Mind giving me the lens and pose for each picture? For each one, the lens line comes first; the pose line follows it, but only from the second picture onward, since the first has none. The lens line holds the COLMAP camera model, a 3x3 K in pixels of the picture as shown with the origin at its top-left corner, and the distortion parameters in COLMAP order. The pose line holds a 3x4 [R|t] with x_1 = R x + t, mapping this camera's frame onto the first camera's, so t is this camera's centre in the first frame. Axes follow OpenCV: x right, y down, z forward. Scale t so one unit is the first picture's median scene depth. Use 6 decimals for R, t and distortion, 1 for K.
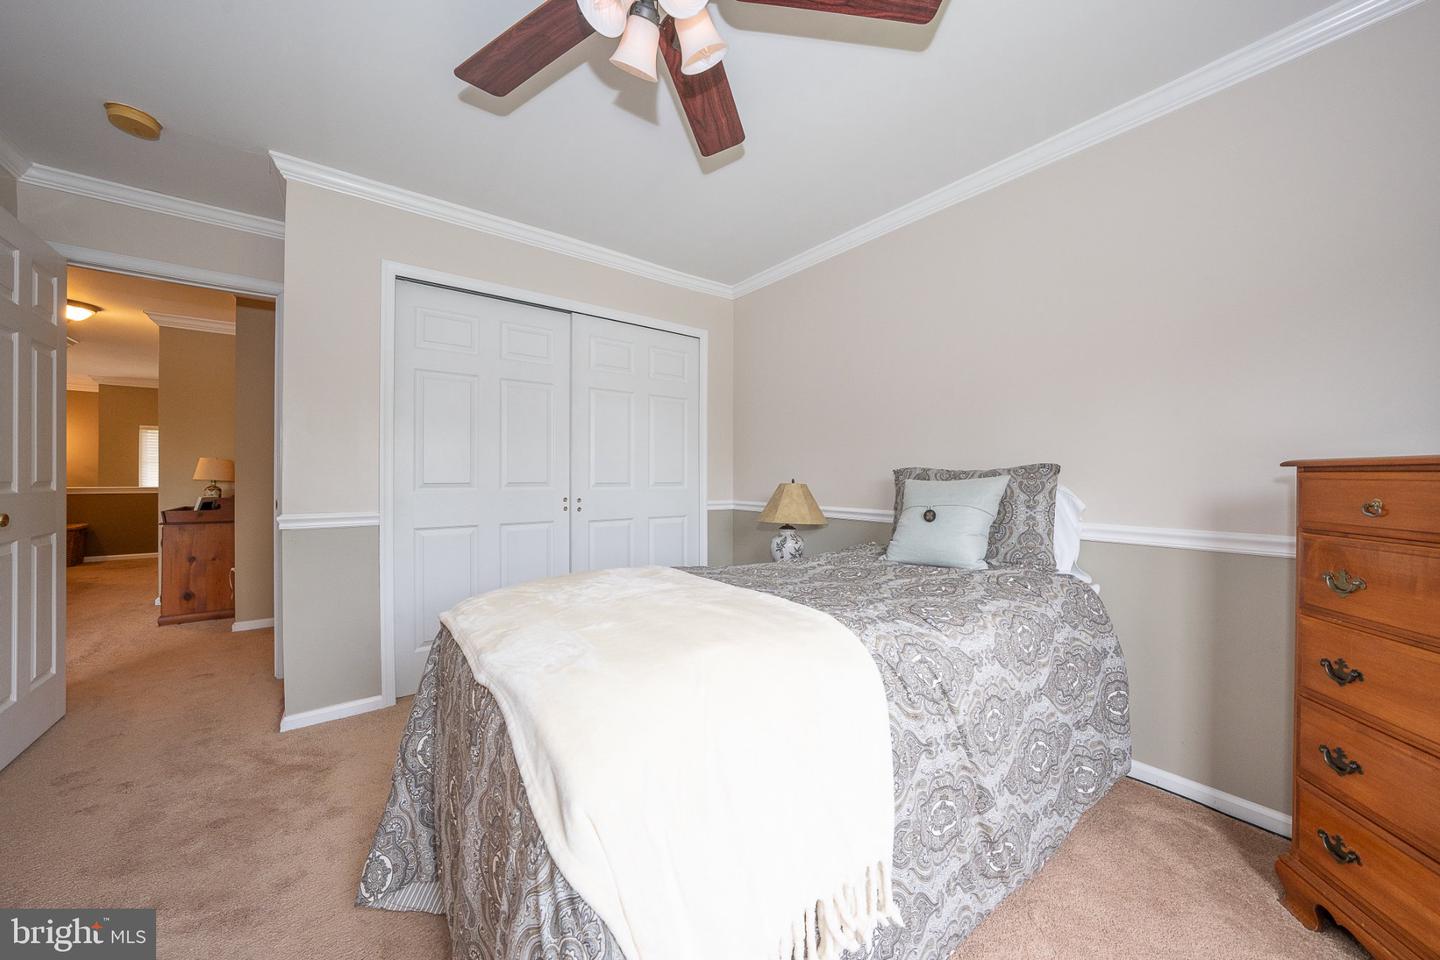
lens RADIAL K [[496.8, 0, 719.8], [0, 496.8, 477.1], [0, 0, 1]] dist [-0.025470, 0.004916]
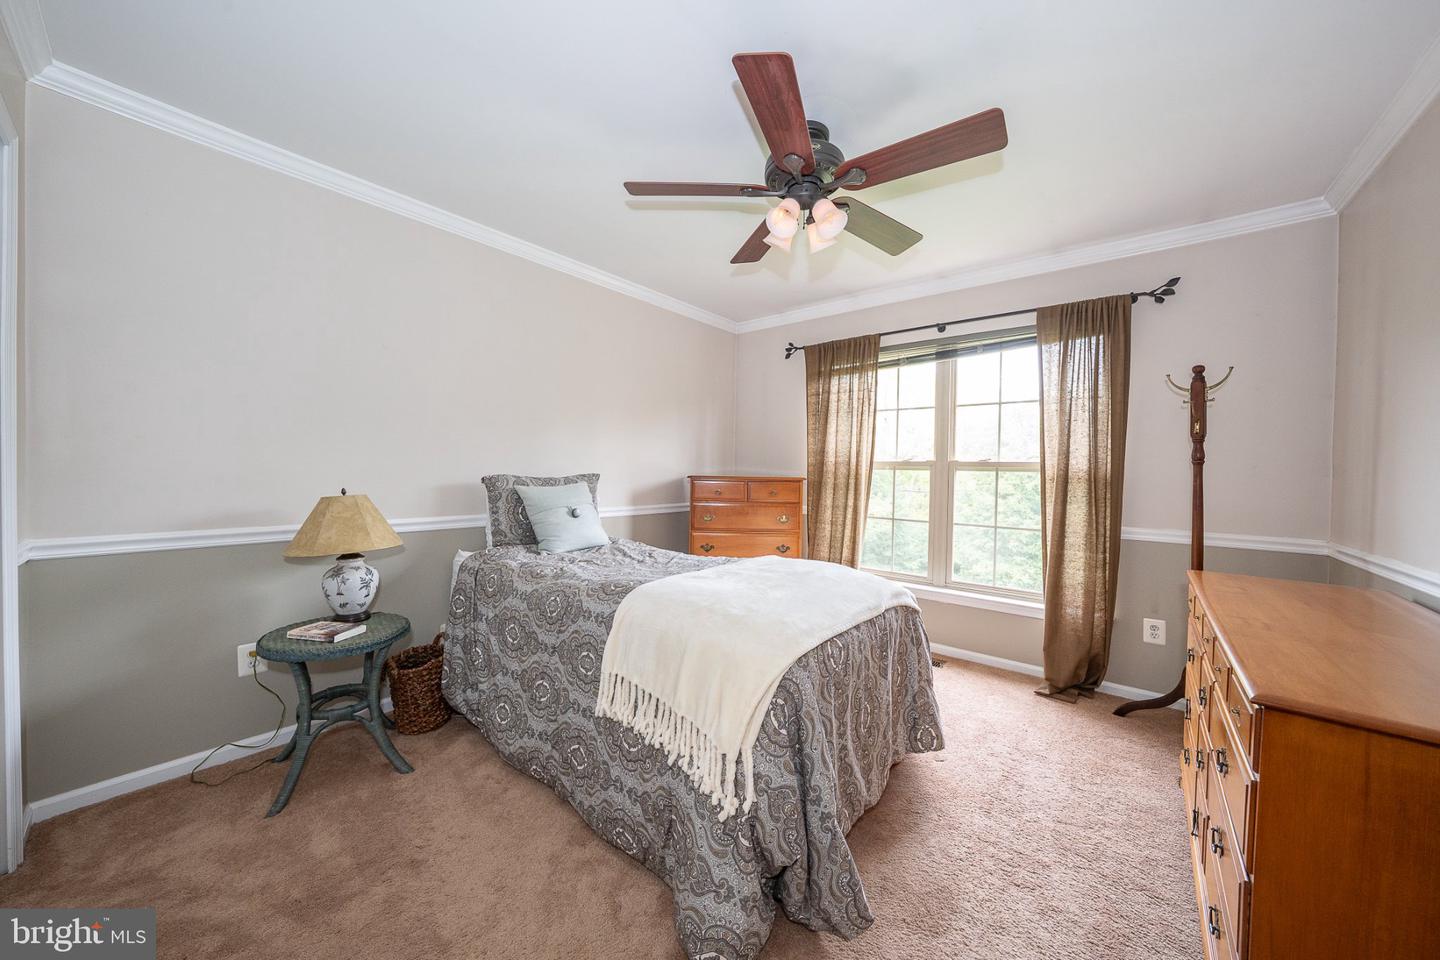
lens RADIAL K [[496.8, 0, 719.8], [0, 496.8, 477.1], [0, 0, 1]] dist [-0.025470, 0.004916]
pose [[-0.206780, -0.013598, 0.978293, -0.937151], [-0.001885, 0.999907, 0.013500, -0.036200], [-0.978386, 0.000948, -0.206786, 0.867461]]
